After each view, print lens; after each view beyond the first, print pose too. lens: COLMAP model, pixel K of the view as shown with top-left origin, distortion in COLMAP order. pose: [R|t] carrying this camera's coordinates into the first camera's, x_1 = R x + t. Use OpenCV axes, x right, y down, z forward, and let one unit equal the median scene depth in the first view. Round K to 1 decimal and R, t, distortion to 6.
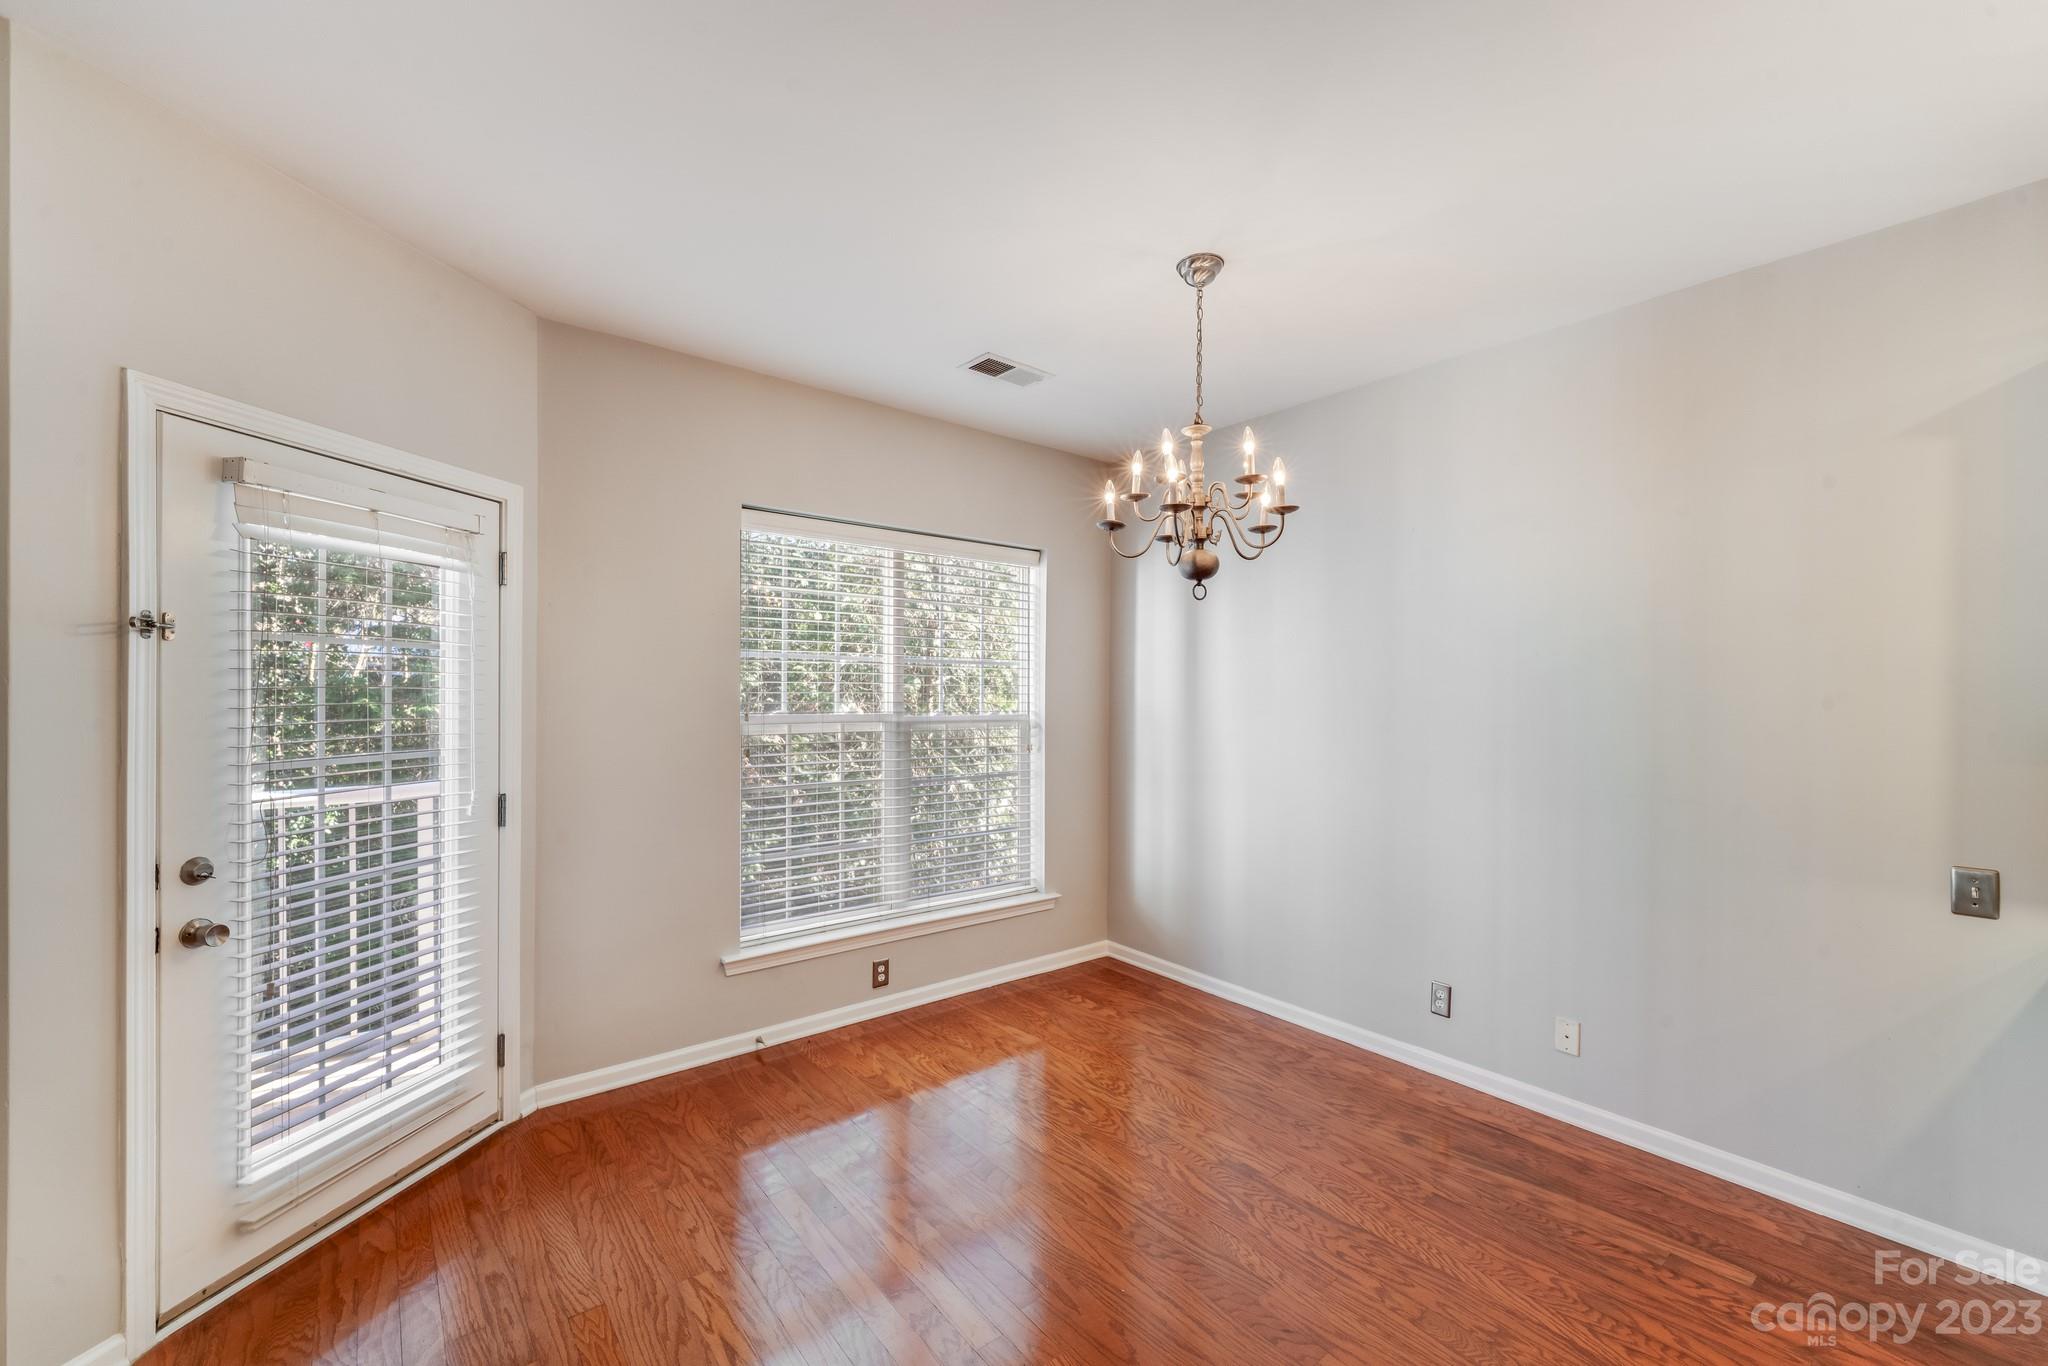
lens RADIAL K [[835.1, 0, 1024.0], [0, 835.1, 683.0], [0, 0, 1]] dist [-0.000210, -0.000032]
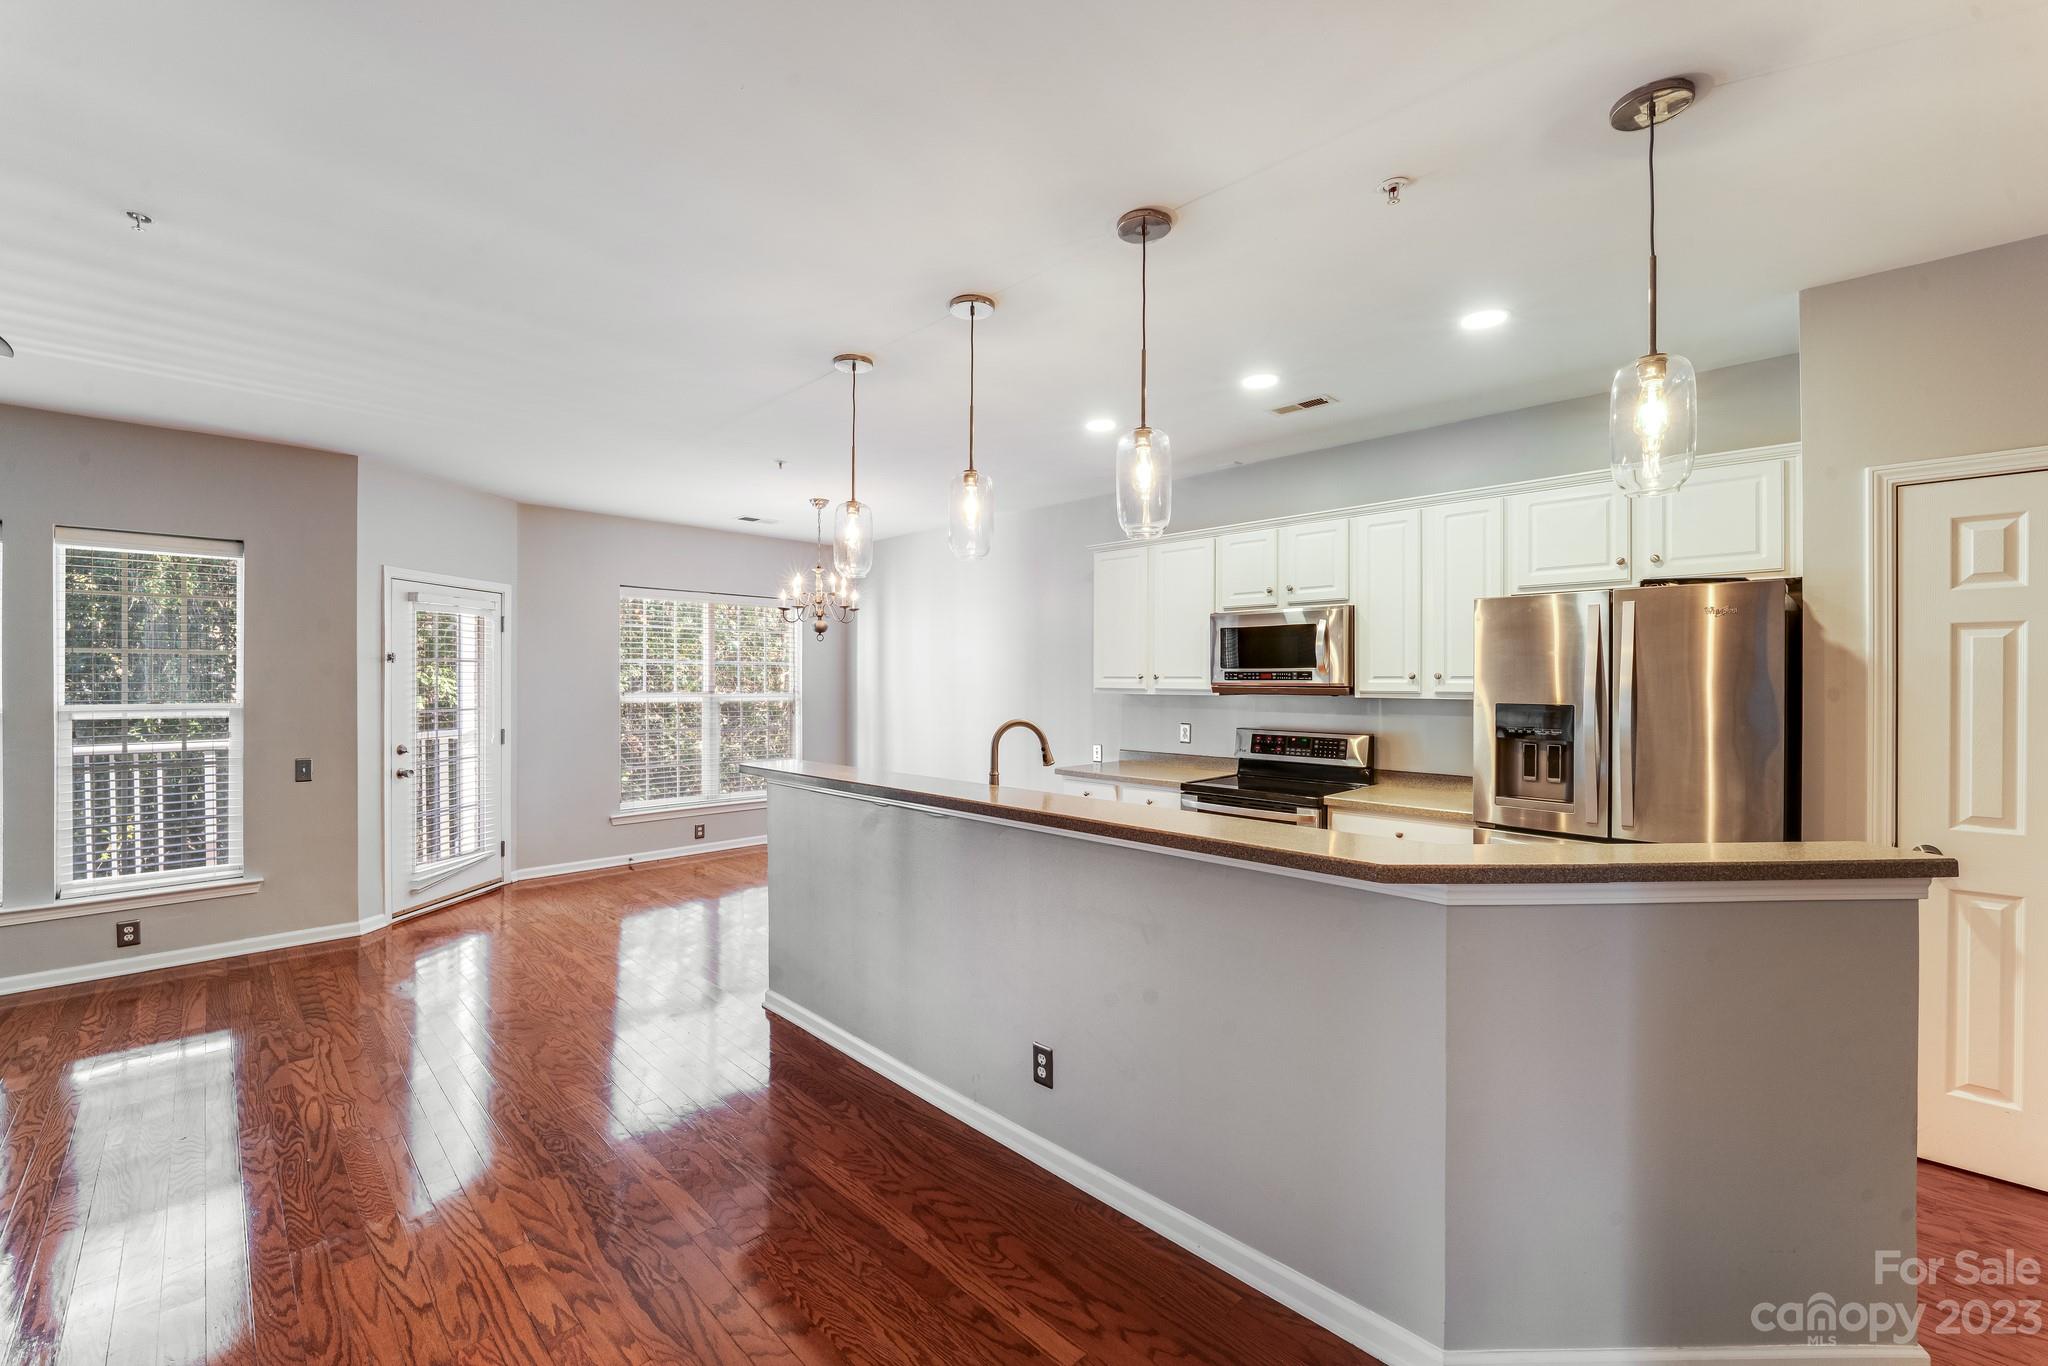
lens RADIAL K [[836.1, 0, 1027.2], [0, 836.1, 675.3], [0, 0, 1]] dist [-0.010964, -0.000145]
pose [[0.993645, -0.003491, 0.112504, 0.469974], [0.002804, 0.999976, 0.006266, -0.014907], [-0.112523, -0.005911, 0.993632, -1.263334]]
